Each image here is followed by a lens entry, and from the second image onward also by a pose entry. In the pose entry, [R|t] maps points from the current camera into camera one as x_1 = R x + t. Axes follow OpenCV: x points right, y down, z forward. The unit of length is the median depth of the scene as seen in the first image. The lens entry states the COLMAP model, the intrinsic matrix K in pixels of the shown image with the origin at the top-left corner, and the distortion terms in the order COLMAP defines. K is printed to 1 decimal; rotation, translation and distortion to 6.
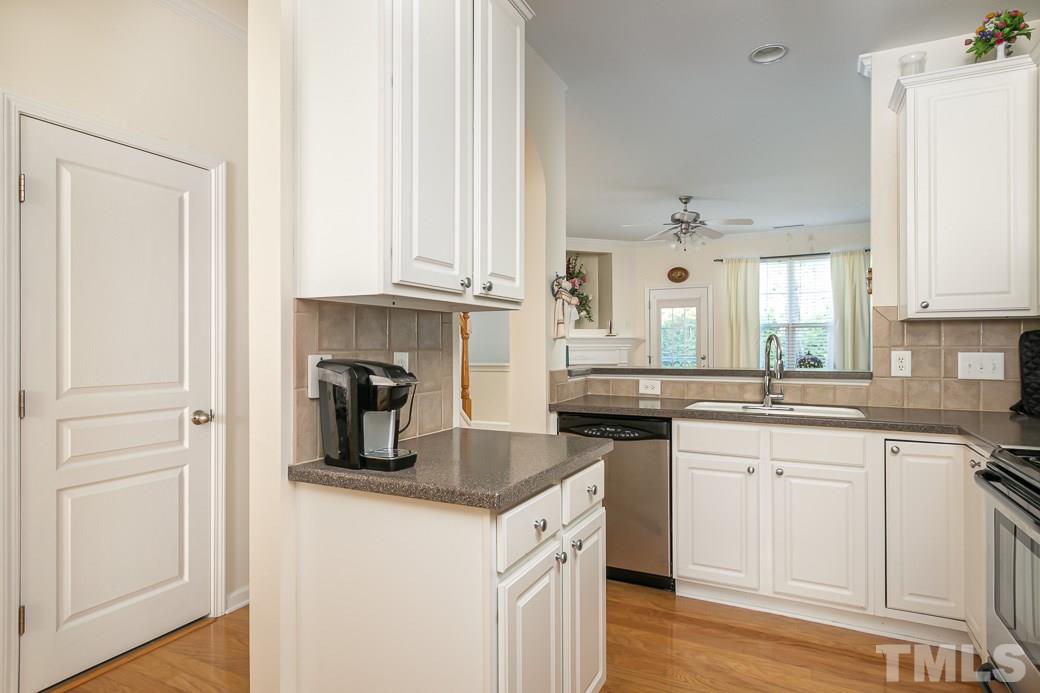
lens RADIAL K [[557.8, 0, 520.9], [0, 557.8, 345.5], [0, 0, 1]] dist [-0.007467, -0.001309]
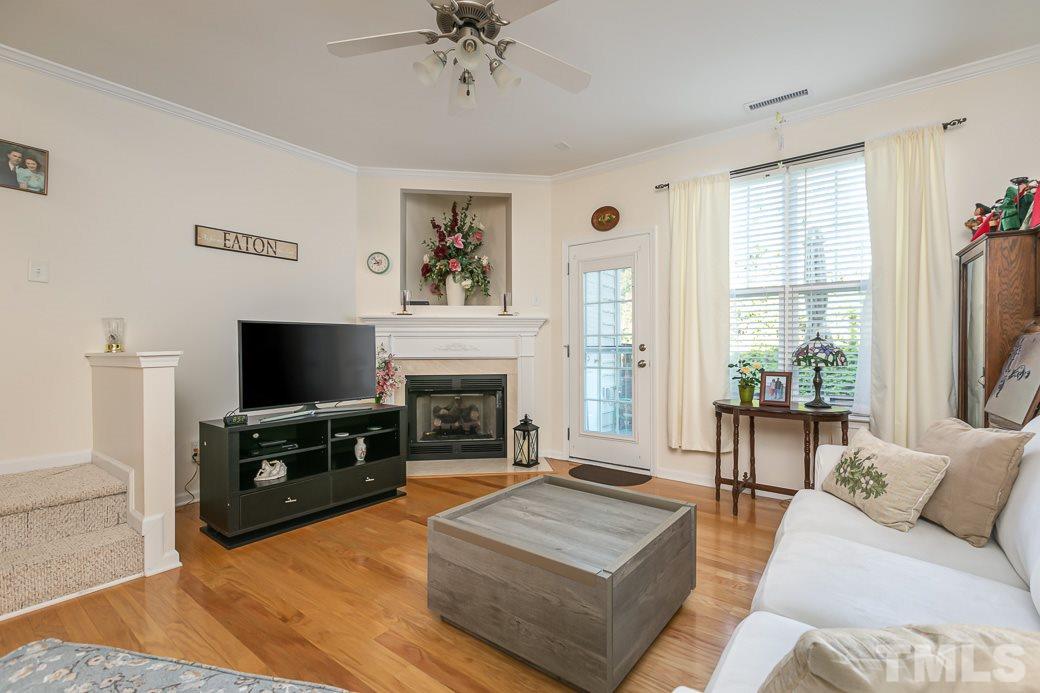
lens RADIAL K [[457.8, 0, 521.6], [0, 457.8, 348.3], [0, 0, 1]] dist [-0.000091, 0.000569]
pose [[0.983010, 0.005551, -0.183466, 0.722238], [-0.004697, 0.999976, 0.005086, 0.051752], [0.183489, -0.004138, 0.983013, 1.177433]]
